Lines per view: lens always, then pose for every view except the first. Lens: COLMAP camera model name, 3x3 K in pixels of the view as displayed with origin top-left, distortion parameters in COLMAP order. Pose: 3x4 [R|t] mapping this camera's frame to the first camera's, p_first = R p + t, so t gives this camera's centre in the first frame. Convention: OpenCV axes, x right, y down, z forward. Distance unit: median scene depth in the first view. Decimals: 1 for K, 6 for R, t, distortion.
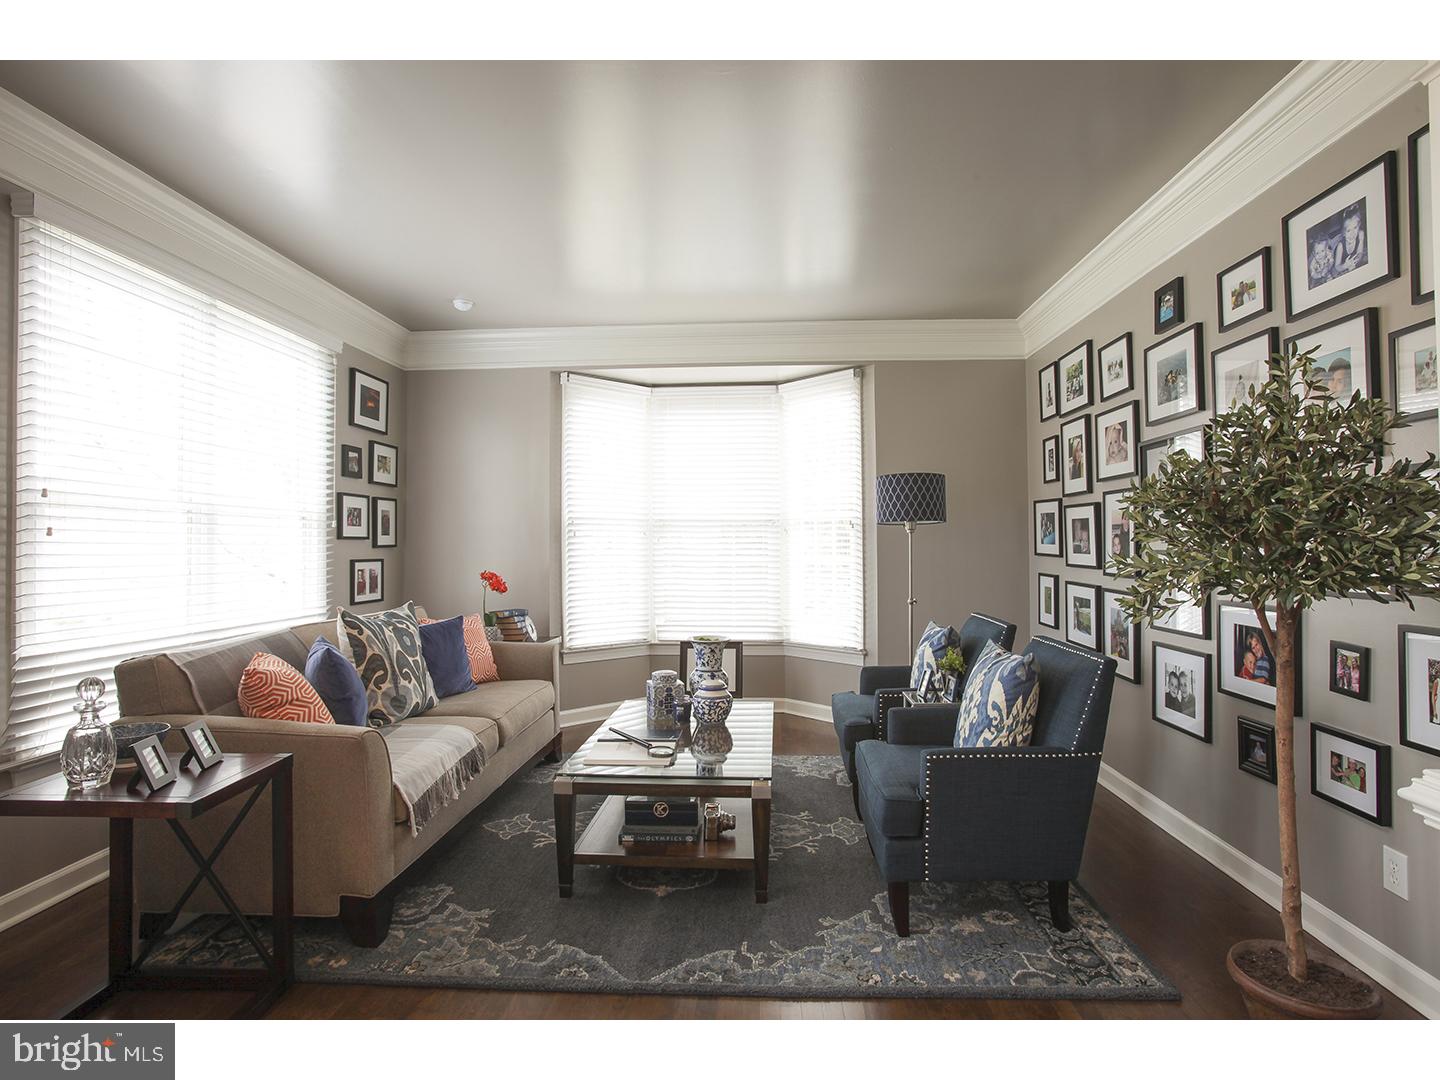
lens RADIAL K [[761.4, 0, 721.2], [0, 761.4, 533.9], [0, 0, 1]] dist [-0.016920, 0.000813]
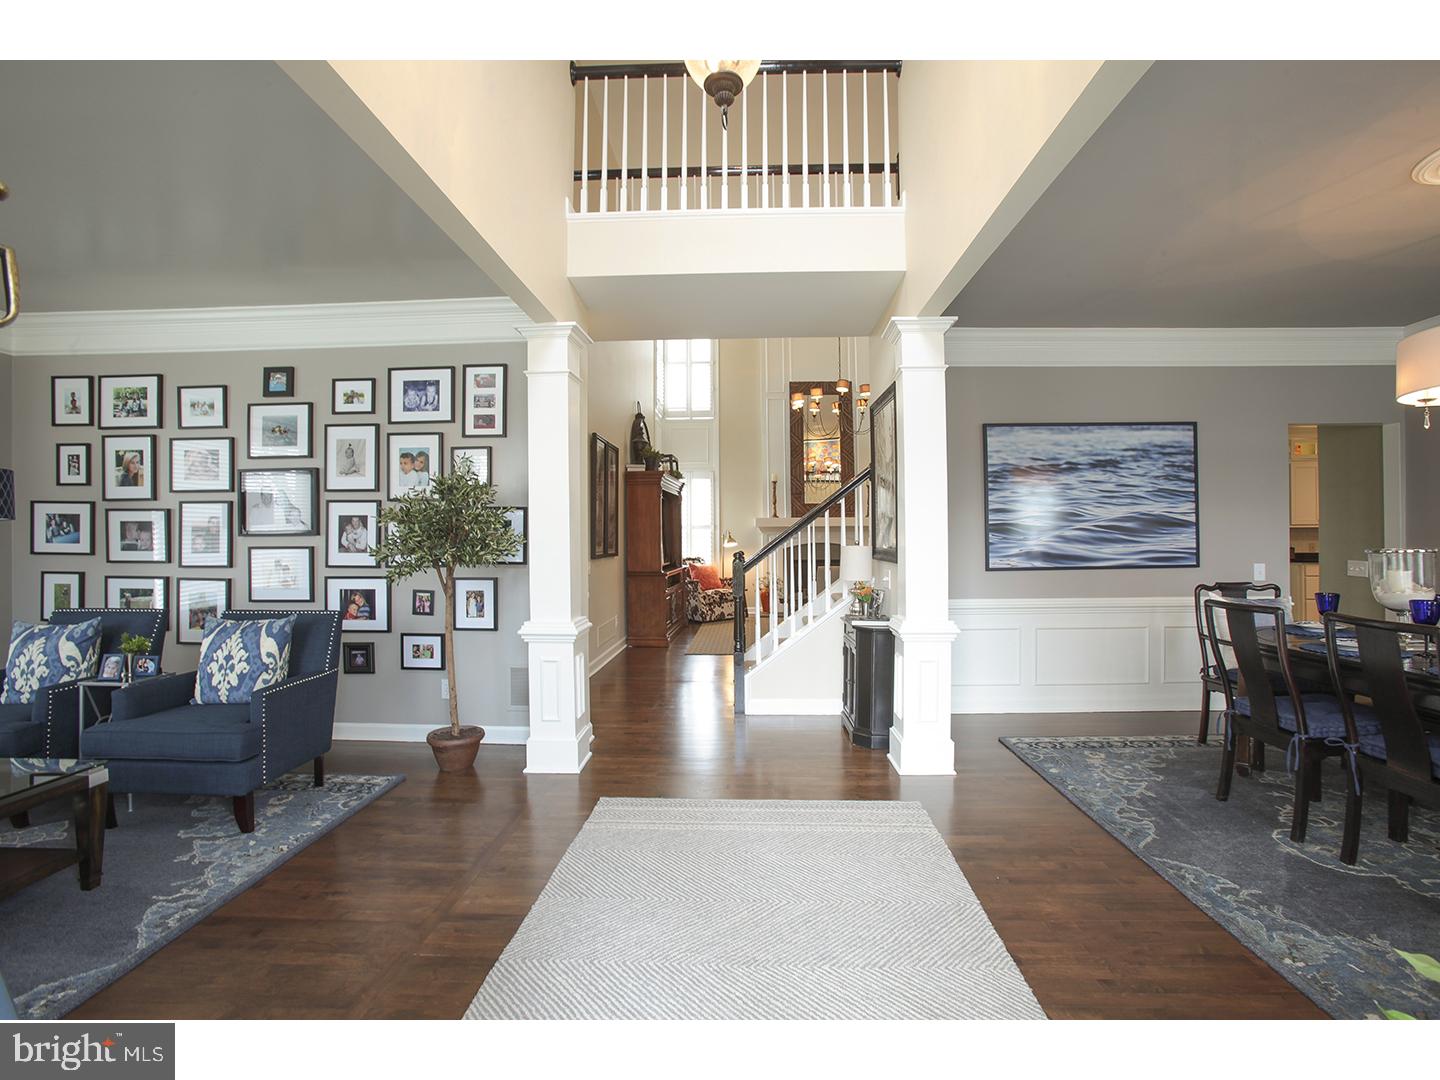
lens RADIAL K [[683.1, 0, 710.0], [0, 683.1, 537.5], [0, 0, 1]] dist [-0.000965, -0.000215]
pose [[0.009391, 0.014027, 0.999858, -0.966049], [-0.010234, 0.999851, -0.013930, 0.018745], [-0.999904, -0.010102, 0.009533, 0.181547]]
